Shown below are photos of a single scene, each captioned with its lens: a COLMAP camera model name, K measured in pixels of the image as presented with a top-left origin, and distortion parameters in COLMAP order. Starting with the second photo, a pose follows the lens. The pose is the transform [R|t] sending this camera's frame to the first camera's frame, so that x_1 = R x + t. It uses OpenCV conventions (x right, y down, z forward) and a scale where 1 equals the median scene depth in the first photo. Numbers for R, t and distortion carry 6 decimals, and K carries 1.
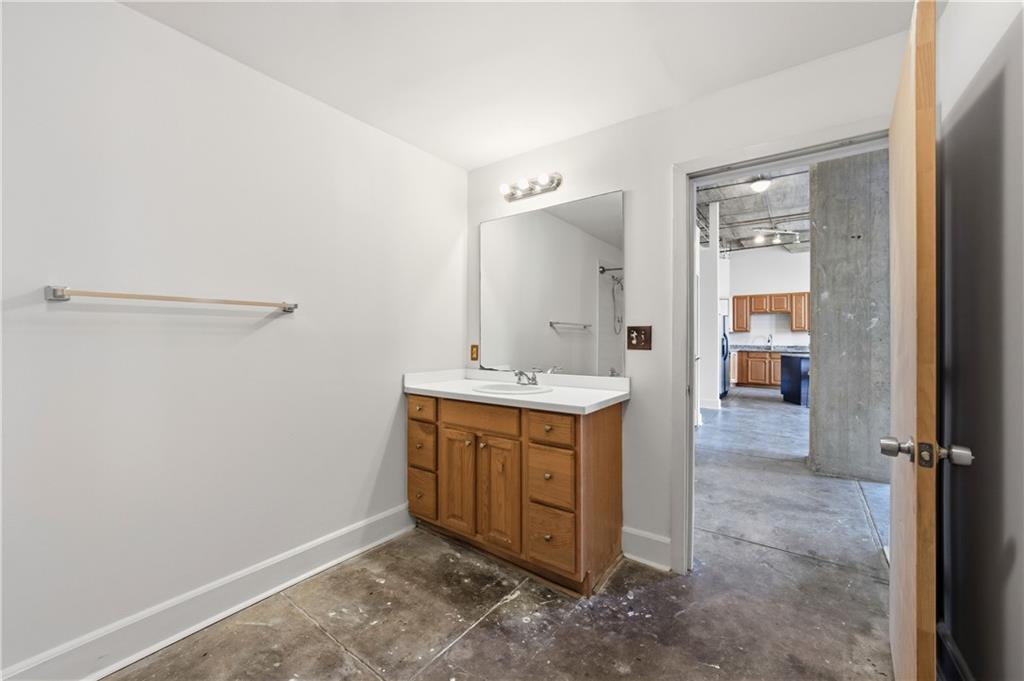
lens RADIAL K [[399.4, 0, 512.3], [0, 399.4, 334.3], [0, 0, 1]] dist [-0.012270, 0.000823]
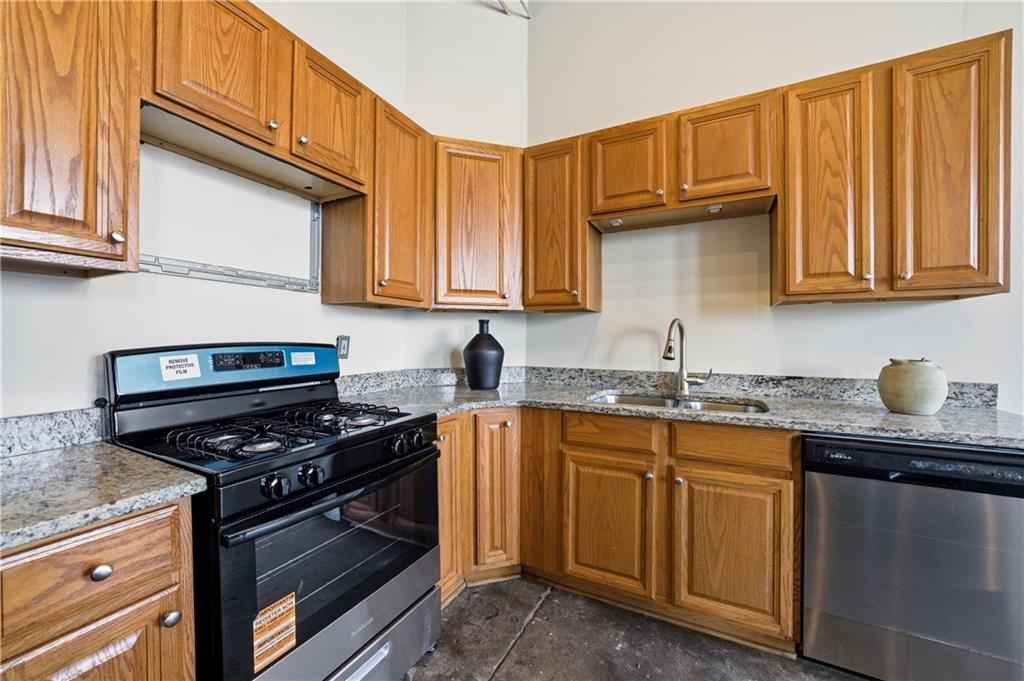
lens RADIAL K [[399.4, 0, 505.0], [0, 399.4, 339.9], [0, 0, 1]] dist [-0.012270, 0.000823]
pose [[0.990022, -0.001106, 0.140912, 0.205179], [0.000232, 0.999981, 0.006223, 0.003647], [-0.140916, -0.006128, 0.990003, 0.311654]]
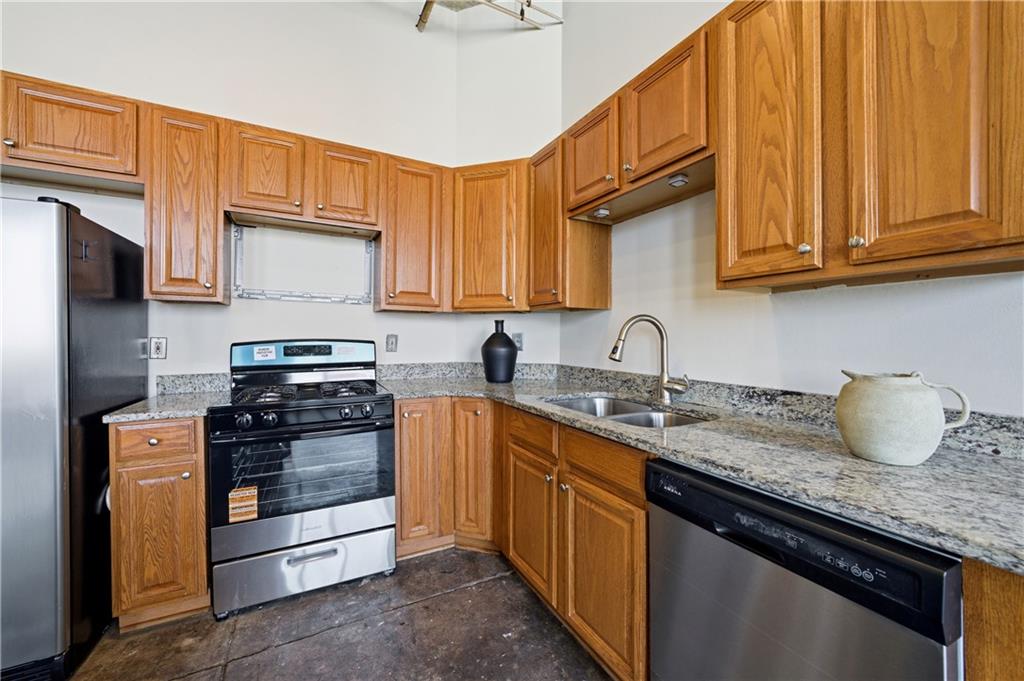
lens RADIAL K [[399.4, 0, 507.8], [0, 399.4, 336.7], [0, 0, 1]] dist [-0.012270, 0.000823]
pose [[0.893484, 0.002216, -0.449090, 0.259644], [-0.000610, 0.999993, 0.003721, 0.003450], [0.449096, -0.003051, 0.893479, 0.312808]]
